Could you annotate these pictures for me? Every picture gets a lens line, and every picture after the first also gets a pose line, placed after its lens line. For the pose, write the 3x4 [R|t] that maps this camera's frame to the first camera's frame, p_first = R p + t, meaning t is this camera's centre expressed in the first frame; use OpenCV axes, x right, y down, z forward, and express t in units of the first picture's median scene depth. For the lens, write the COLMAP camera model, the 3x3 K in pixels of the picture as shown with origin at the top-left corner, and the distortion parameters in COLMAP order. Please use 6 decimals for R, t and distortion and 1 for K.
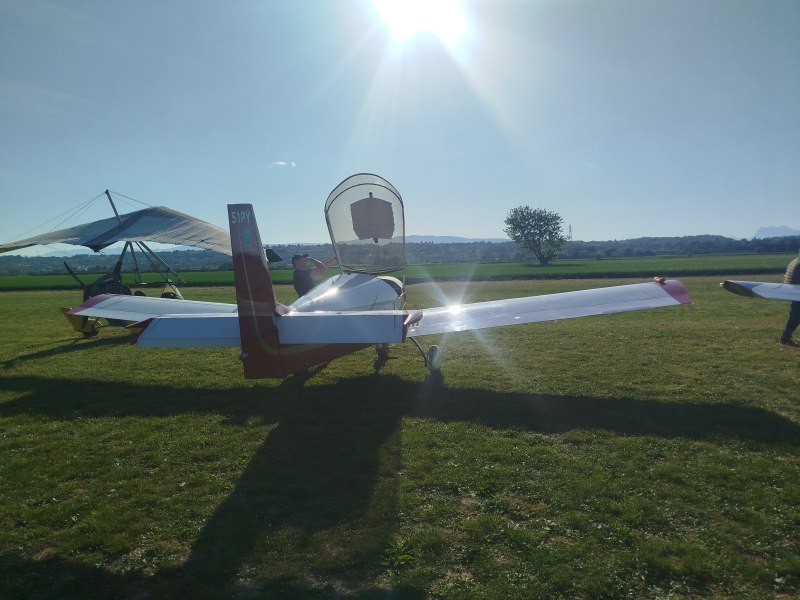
lens RADIAL K [[542.4, 0, 401.8], [0, 542.4, 298.3], [0, 0, 1]] dist [-0.007854, 0.007004]
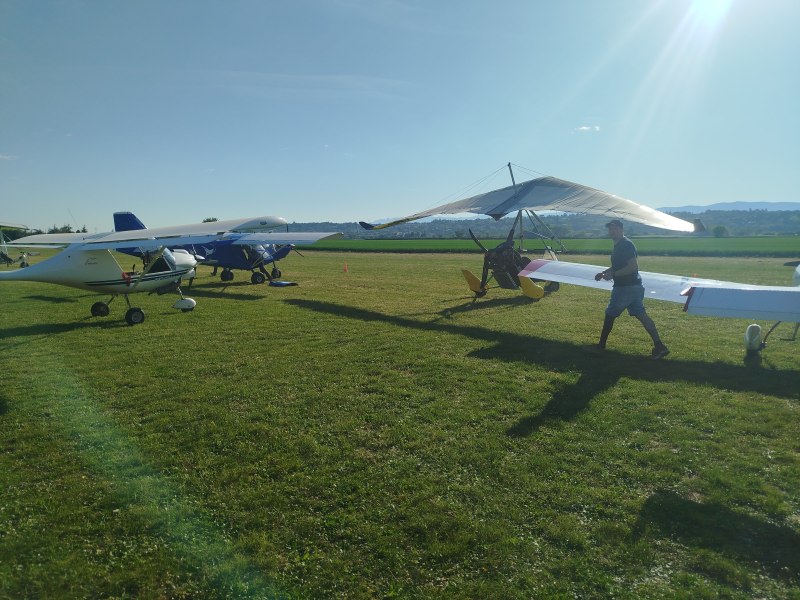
lens RADIAL K [[542.4, 0, 402.9], [0, 542.4, 296.3], [0, 0, 1]] dist [-0.007854, 0.007004]
pose [[0.866756, 0.072713, -0.493403, -0.259072], [-0.046185, 0.996766, 0.065761, 0.007997], [0.496589, -0.034210, 0.867311, -0.091538]]
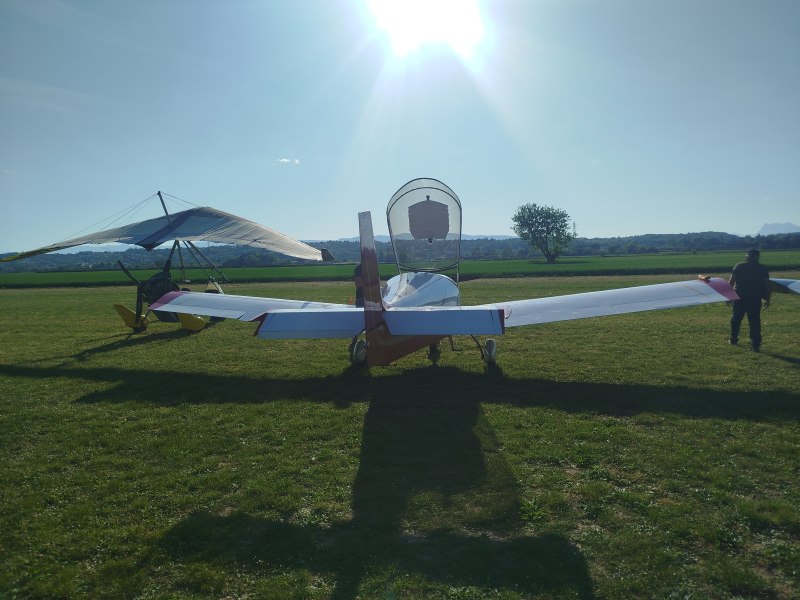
lens RADIAL K [[542.4, 0, 401.9], [0, 542.4, 296.4], [0, 0, 1]] dist [-0.007854, 0.007004]
pose [[0.999995, 0.000009, -0.003133, -0.107795], [-0.000002, 0.999997, 0.002258, 0.000292], [0.003133, -0.002258, 0.999993, -0.068435]]
